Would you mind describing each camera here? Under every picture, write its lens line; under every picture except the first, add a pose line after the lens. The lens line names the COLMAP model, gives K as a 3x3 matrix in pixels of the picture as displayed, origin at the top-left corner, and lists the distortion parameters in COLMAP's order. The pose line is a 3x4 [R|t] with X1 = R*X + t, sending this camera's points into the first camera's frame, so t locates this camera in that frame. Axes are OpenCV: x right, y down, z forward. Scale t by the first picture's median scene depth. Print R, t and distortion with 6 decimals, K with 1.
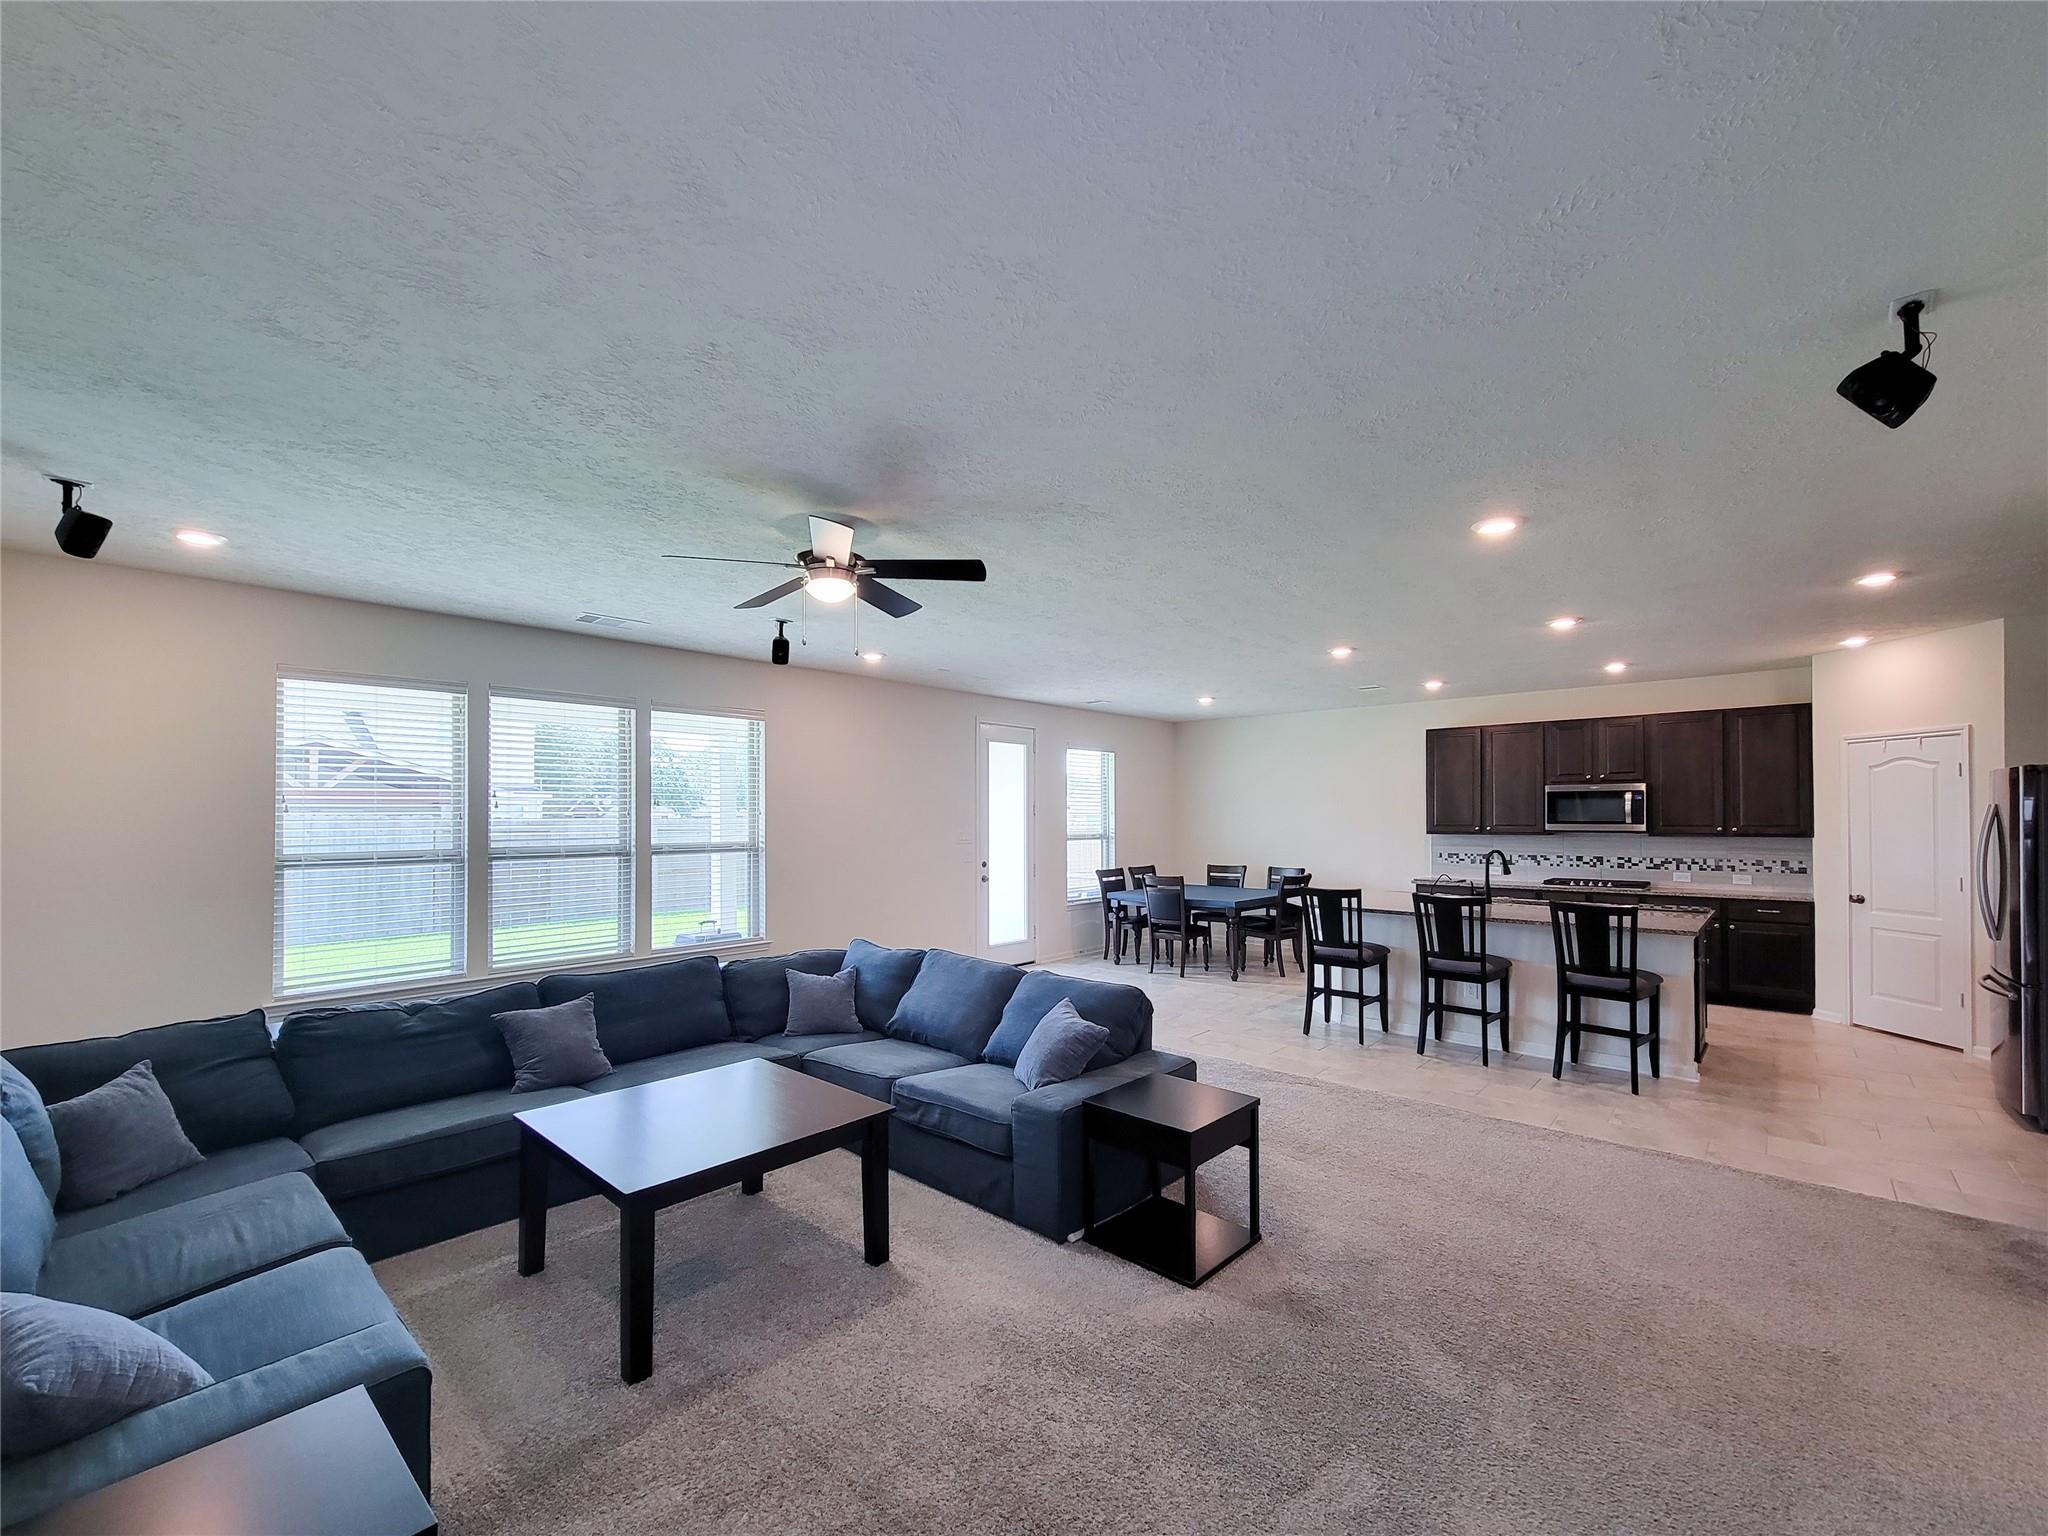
lens RADIAL K [[860.2, 0, 1028.9], [0, 860.2, 807.5], [0, 0, 1]] dist [-0.002477, -0.000637]
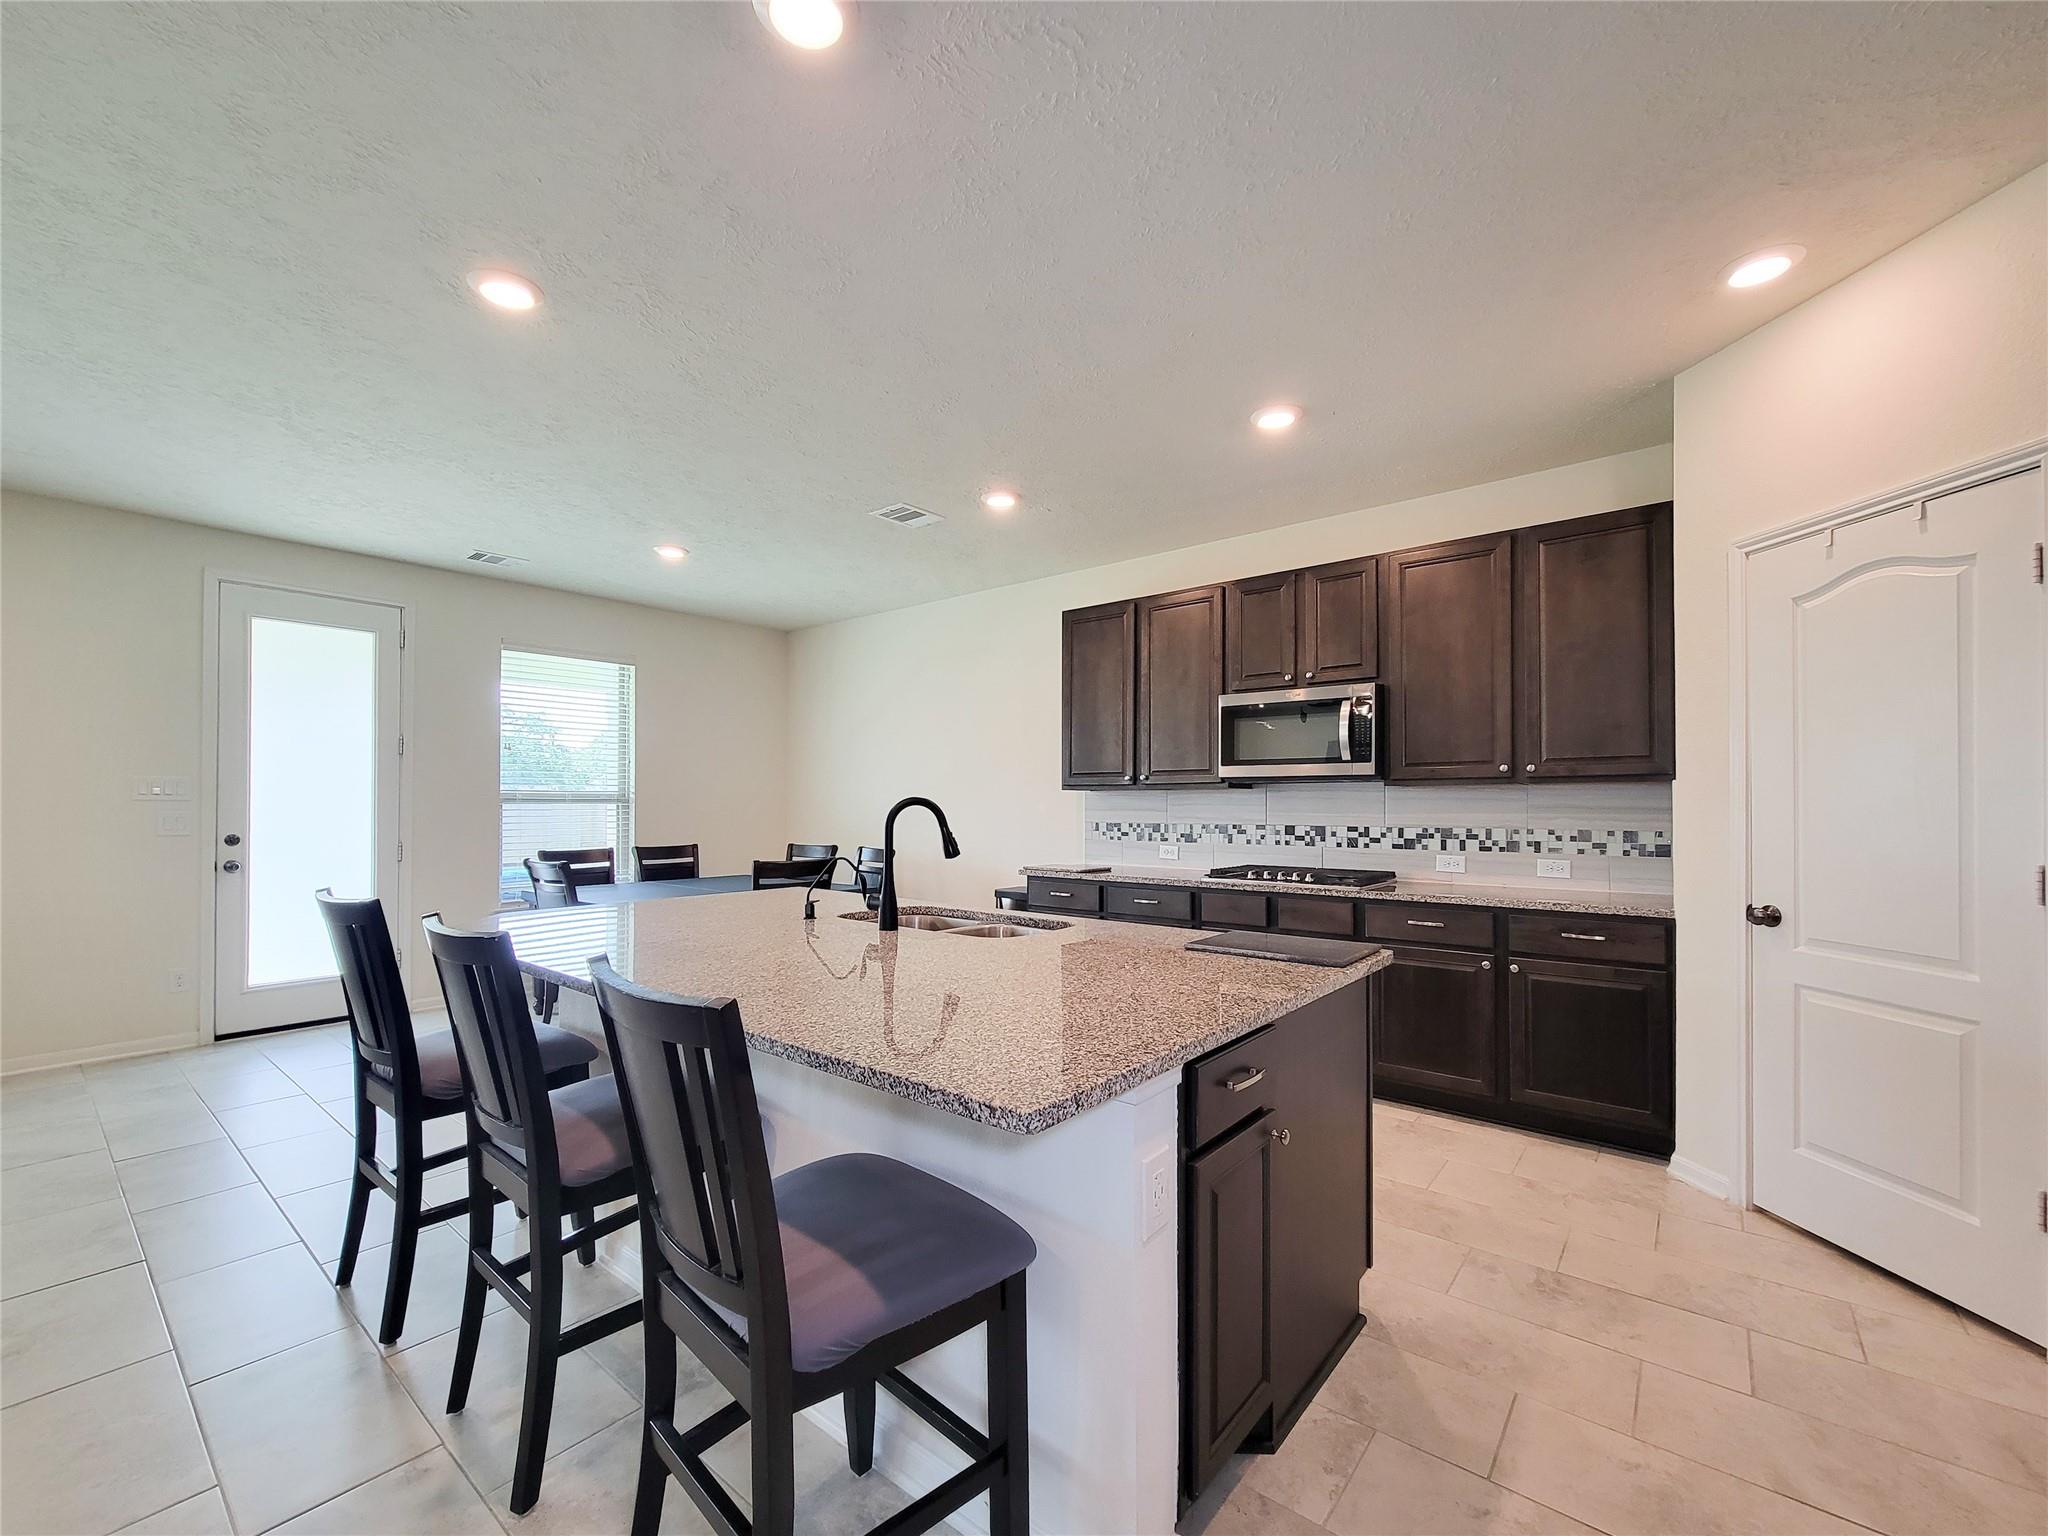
lens RADIAL K [[844.5, 0, 1029.3], [0, 844.5, 796.3], [0, 0, 1]] dist [0.001694, -0.000663]
pose [[0.999248, 0.002994, 0.038660, 0.492562], [-0.003087, 0.999992, 0.002344, 0.039988], [-0.038653, -0.002462, 0.999250, 0.501032]]
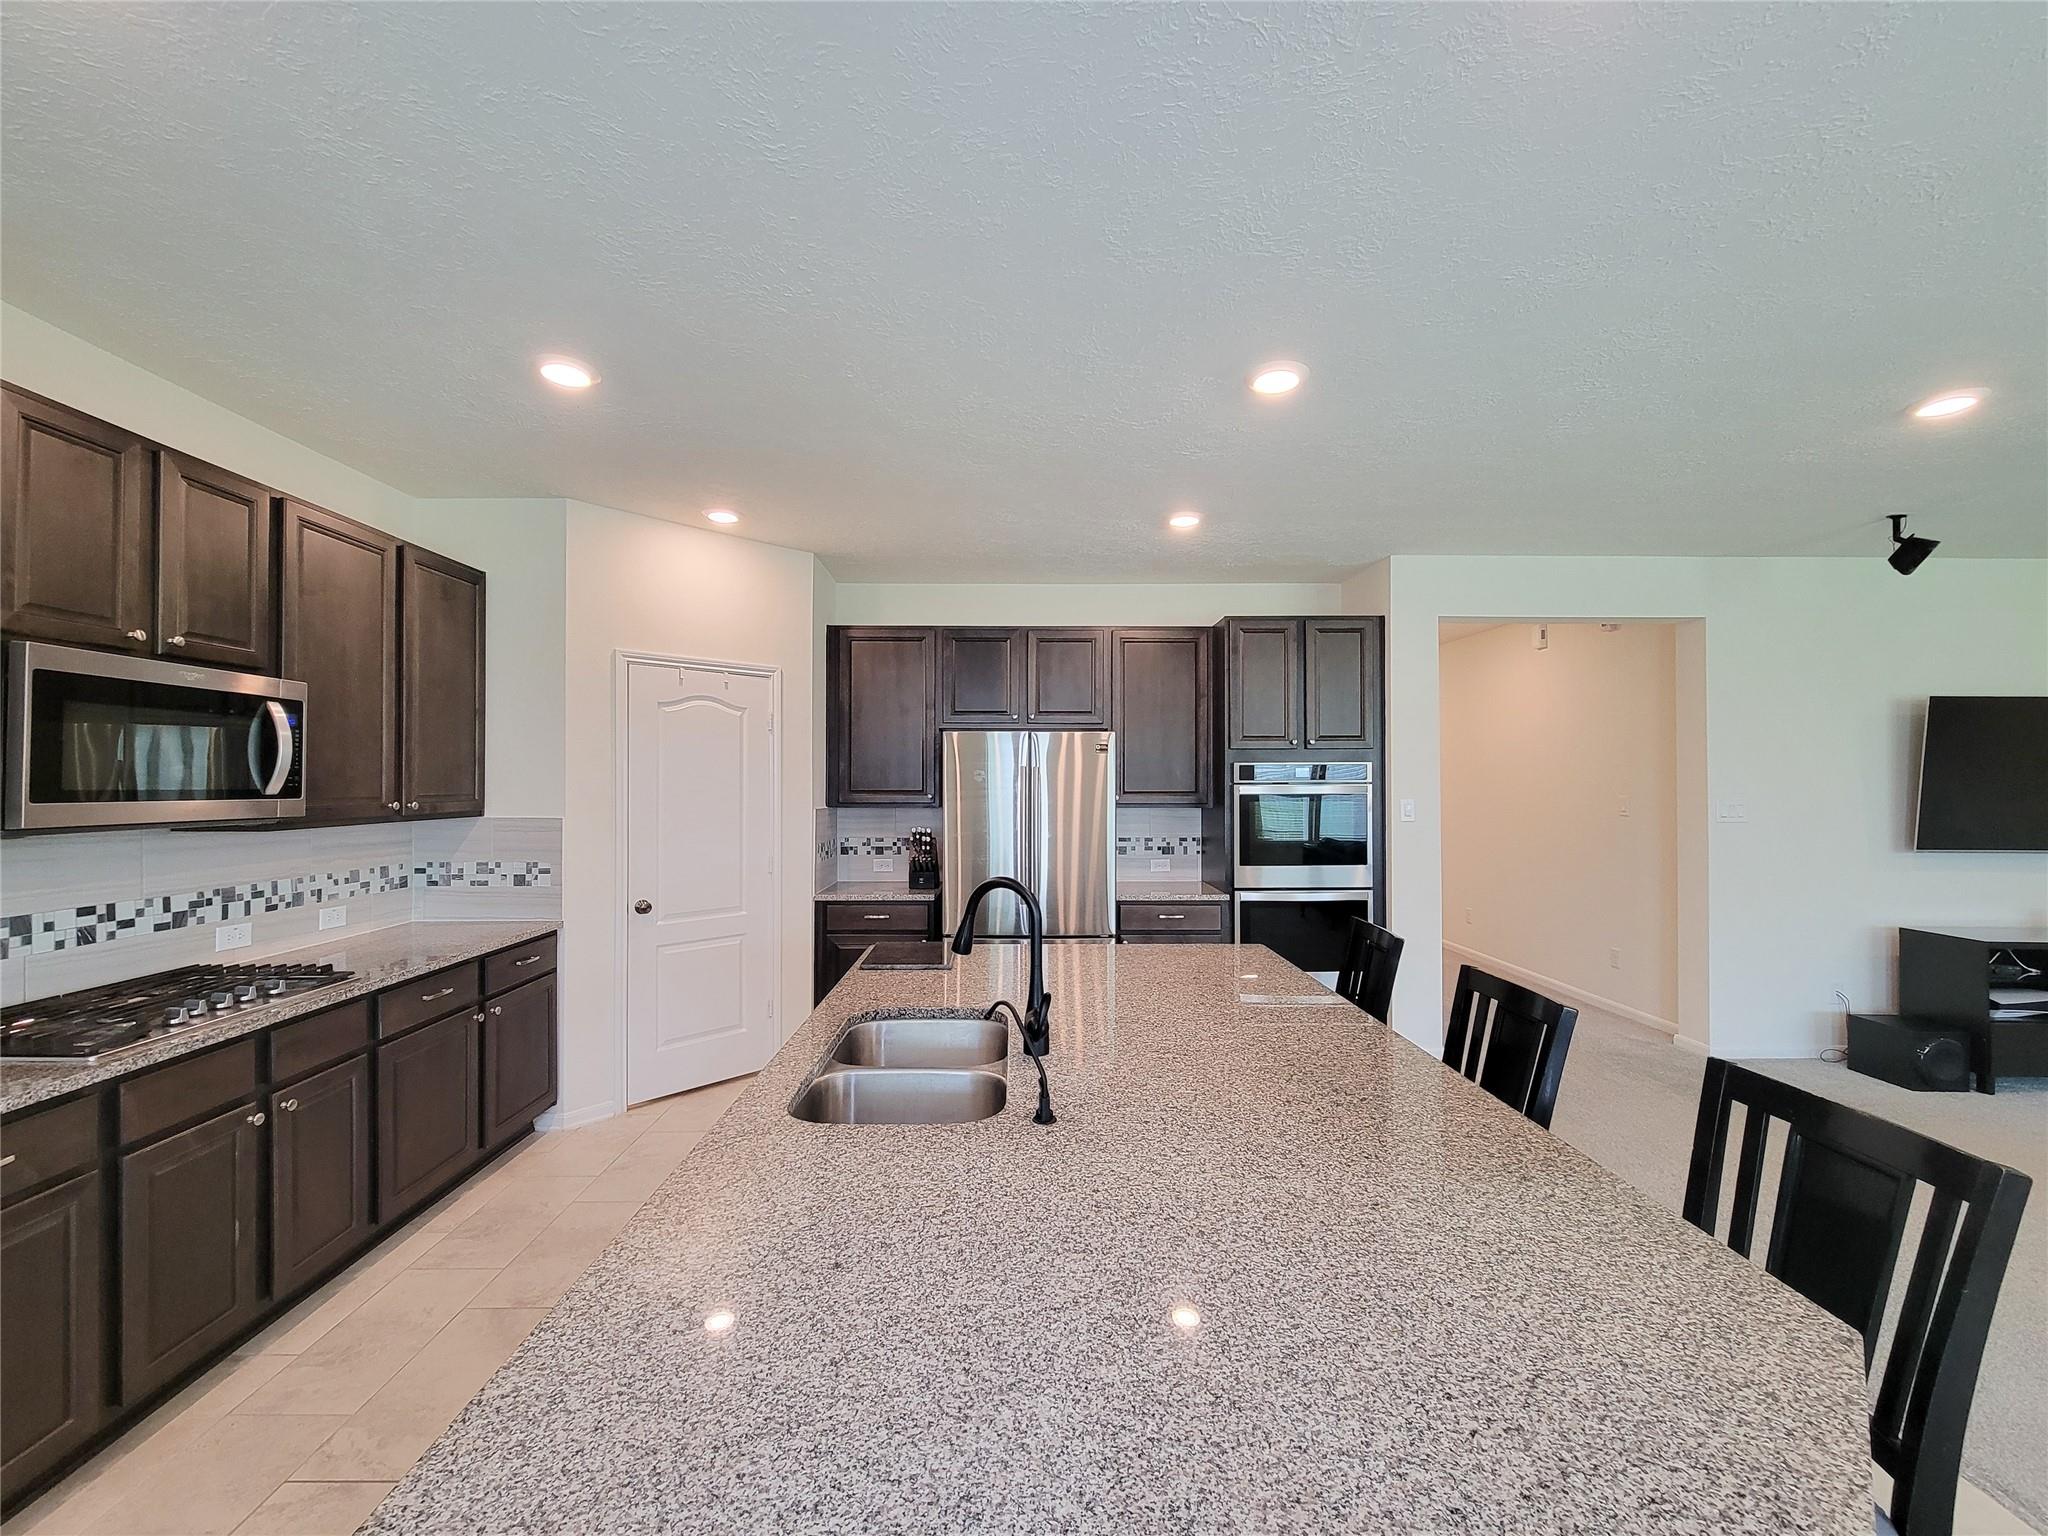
lens RADIAL K [[830.5, 0, 1028.0], [0, 830.5, 774.5], [0, 0, 1]] dist [0.004650, -0.005341]
pose [[-0.672109, 0.008221, 0.740406, 0.261716], [-0.008128, 0.999796, -0.018479, 0.013987], [-0.740407, -0.018438, -0.671905, 1.013379]]
